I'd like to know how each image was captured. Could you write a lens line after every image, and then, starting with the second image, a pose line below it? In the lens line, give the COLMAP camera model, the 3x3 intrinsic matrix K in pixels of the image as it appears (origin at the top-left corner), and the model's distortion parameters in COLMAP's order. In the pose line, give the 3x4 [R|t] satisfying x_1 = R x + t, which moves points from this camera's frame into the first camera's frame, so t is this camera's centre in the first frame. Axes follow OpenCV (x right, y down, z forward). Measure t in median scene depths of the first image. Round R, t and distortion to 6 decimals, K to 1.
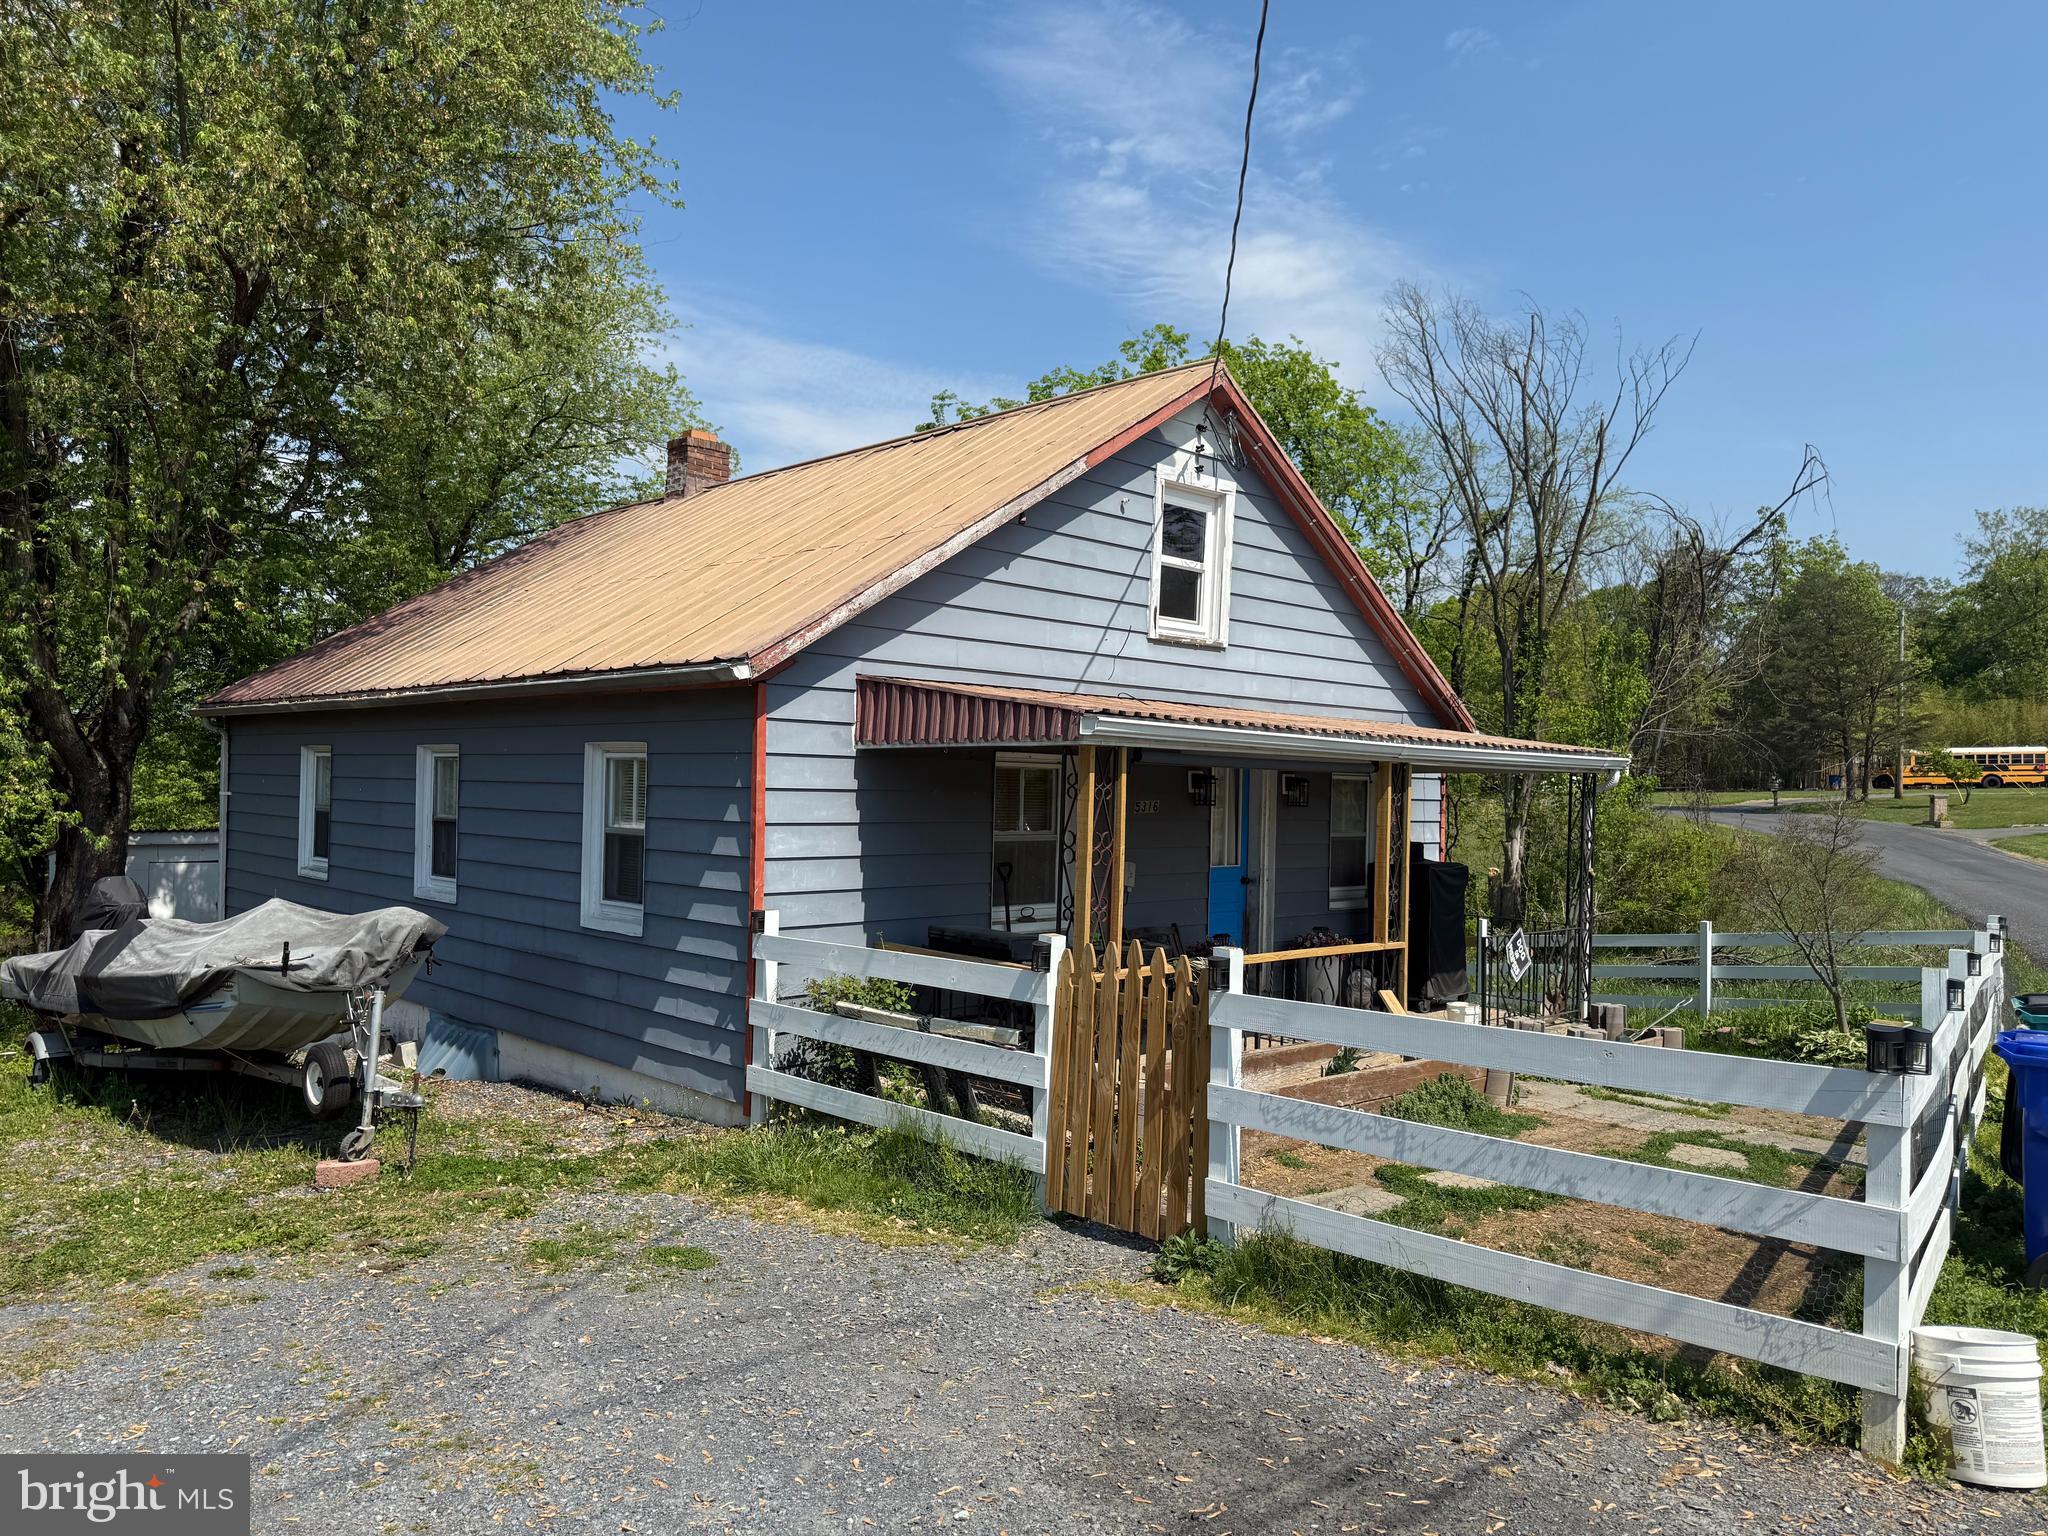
lens RADIAL K [[1460.9, 0, 1015.5], [0, 1460.9, 780.8], [0, 0, 1]] dist [0.052833, -0.000628]
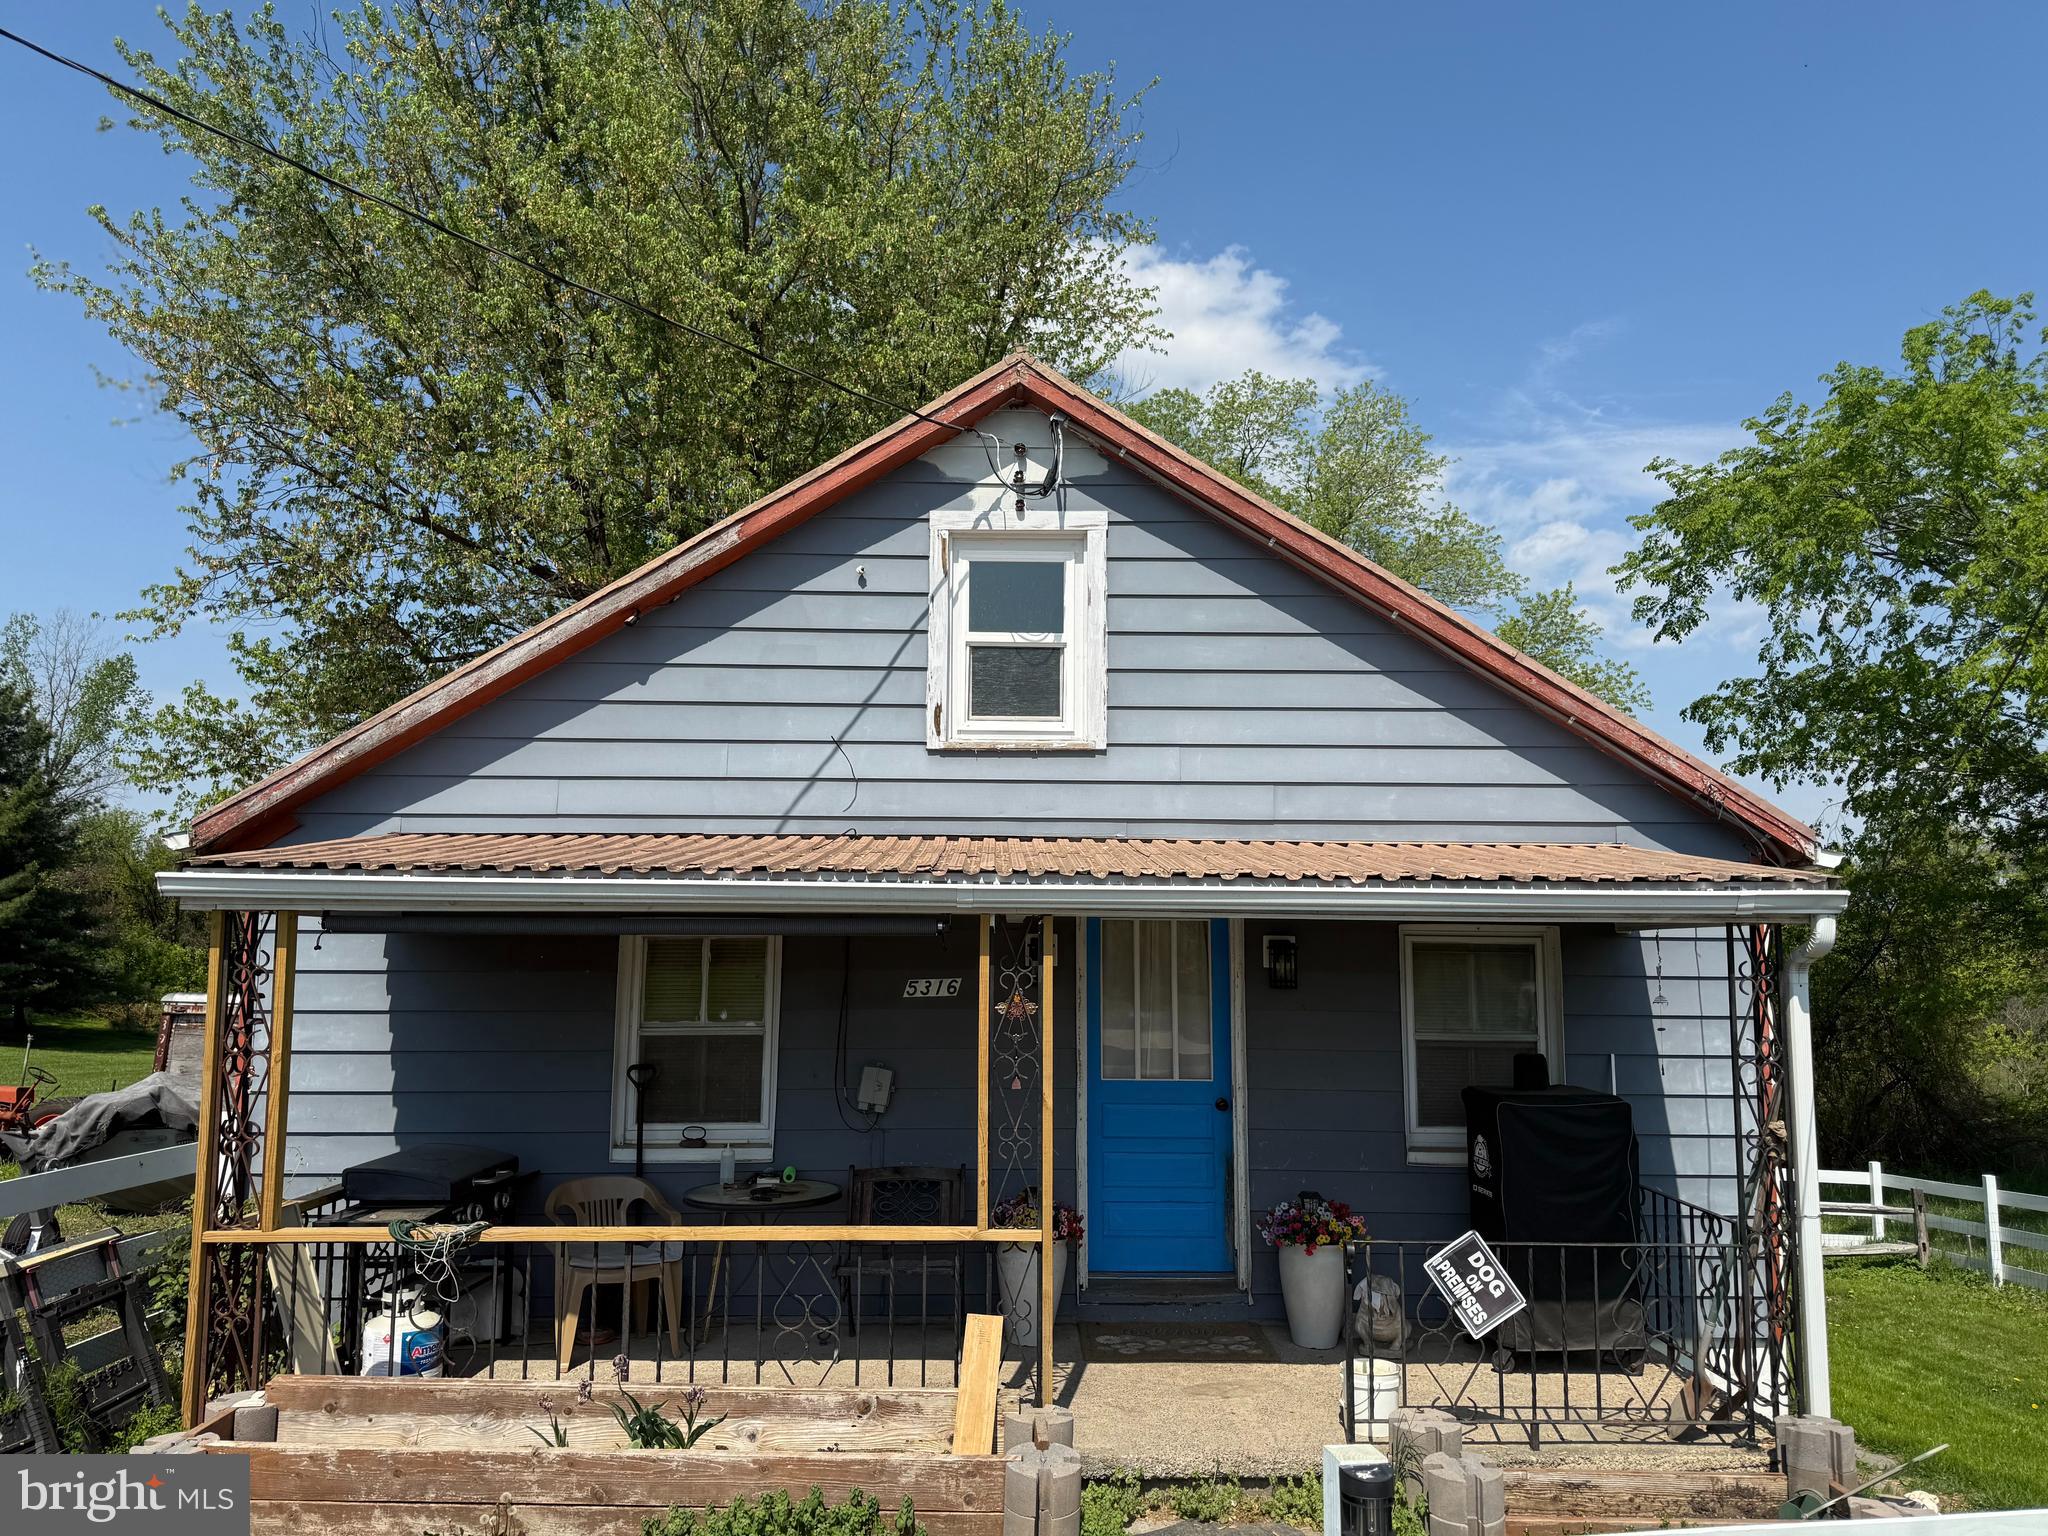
lens RADIAL K [[1460.9, 0, 1022.8], [0, 1460.9, 756.0], [0, 0, 1]] dist [0.052833, -0.000628]
pose [[0.723225, -0.104943, -0.682592, 0.596105], [0.012761, 0.990249, -0.138722, 0.005245], [0.690494, 0.091617, 0.717512, 0.505781]]
